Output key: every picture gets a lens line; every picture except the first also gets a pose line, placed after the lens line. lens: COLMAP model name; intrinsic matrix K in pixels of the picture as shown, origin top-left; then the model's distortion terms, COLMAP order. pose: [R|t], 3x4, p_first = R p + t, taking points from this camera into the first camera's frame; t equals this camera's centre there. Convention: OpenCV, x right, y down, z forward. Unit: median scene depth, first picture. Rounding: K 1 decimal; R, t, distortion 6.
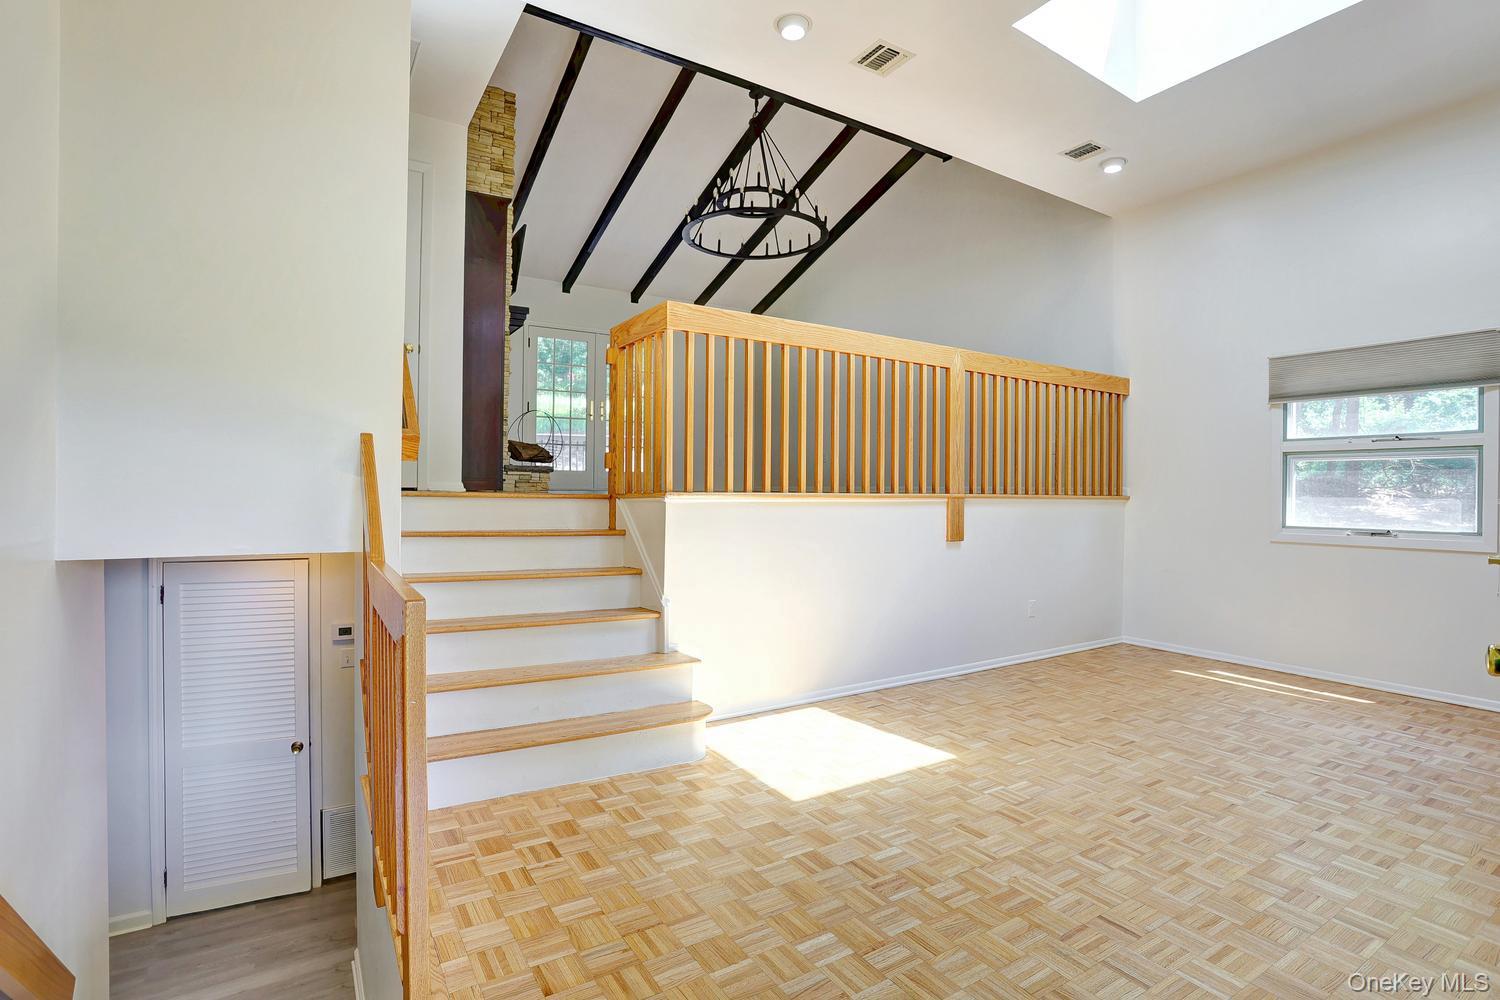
lens RADIAL K [[732.2, 0, 746.7], [0, 732.2, 493.5], [0, 0, 1]] dist [-0.079120, 0.035306]
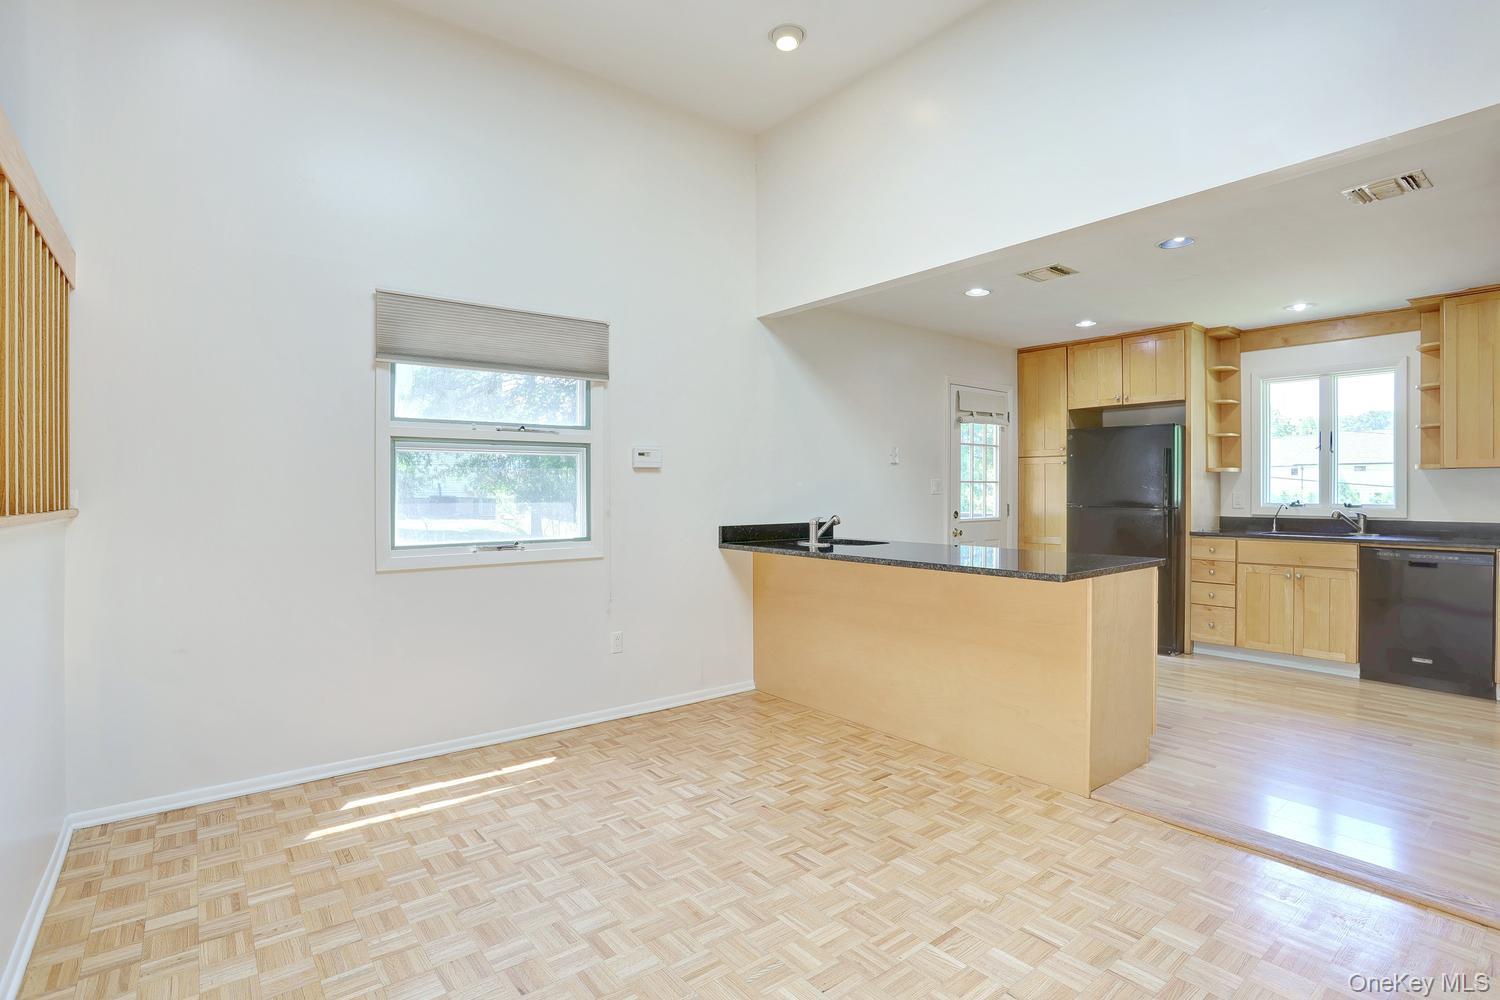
lens RADIAL K [[725.9, 0, 743.5], [0, 725.9, 496.6], [0, 0, 1]] dist [-0.075201, 0.029523]
pose [[-0.104908, -0.018712, 0.994306, 0.057559], [0.007266, 0.999782, 0.019581, -0.013084], [-0.994455, 0.009279, -0.104749, 0.788252]]
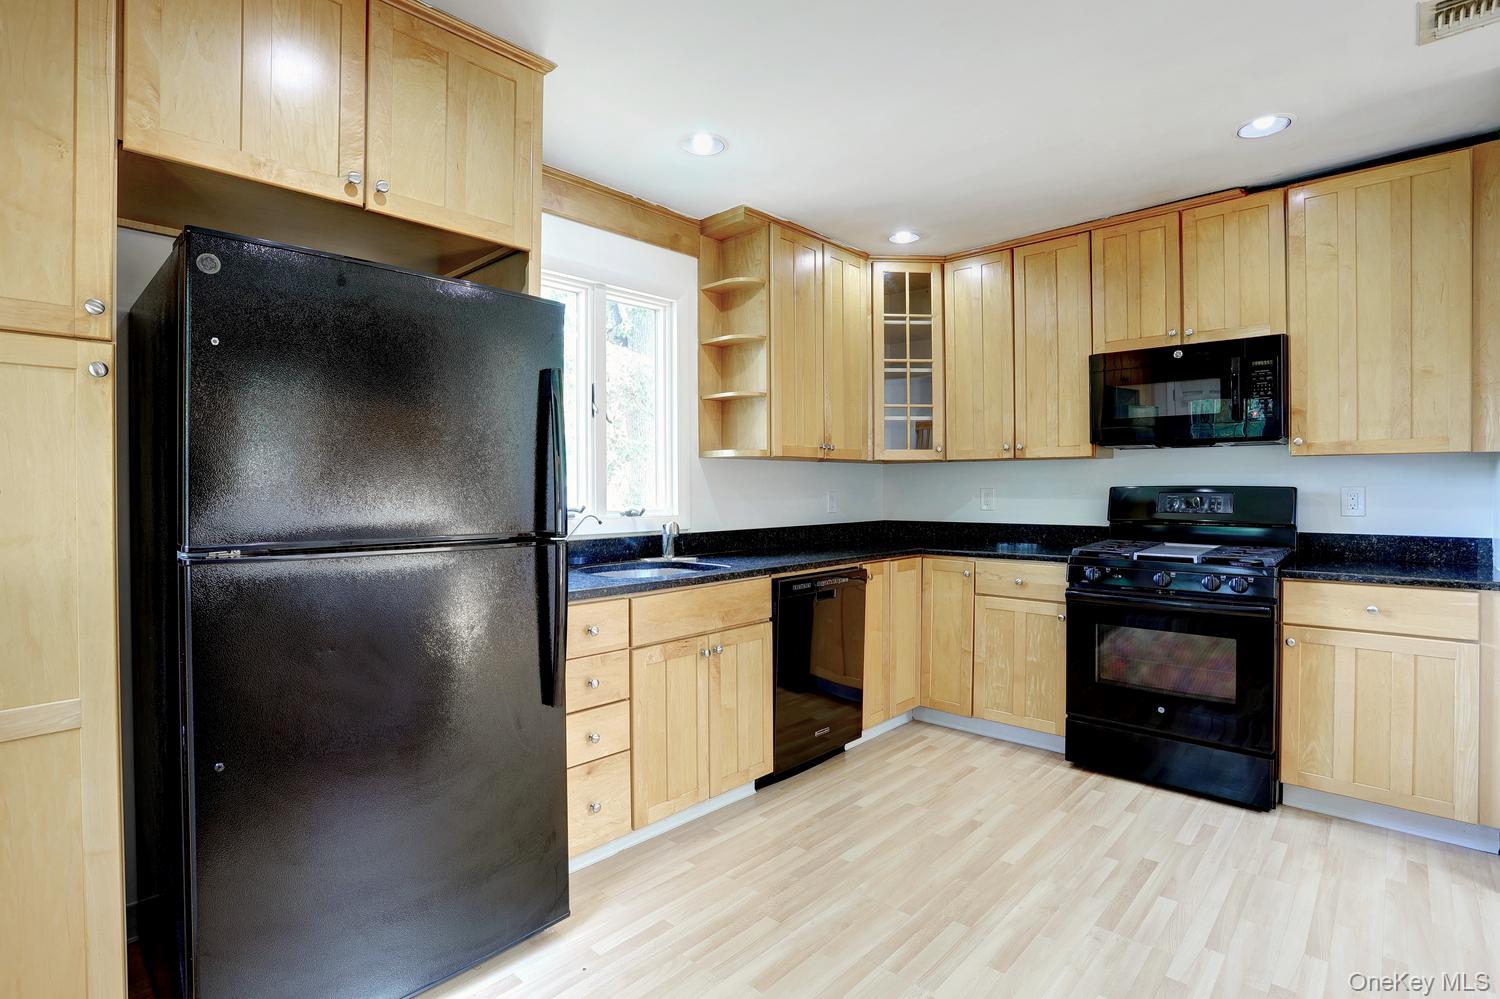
lens RADIAL K [[732.2, 0, 746.7], [0, 732.2, 493.0], [0, 0, 1]] dist [-0.079120, 0.035306]
pose [[-0.965393, -0.004522, -0.260761, 1.130162], [-0.007673, 0.999909, 0.011064, 0.001903], [0.260687, 0.012681, -0.965340, 0.418535]]
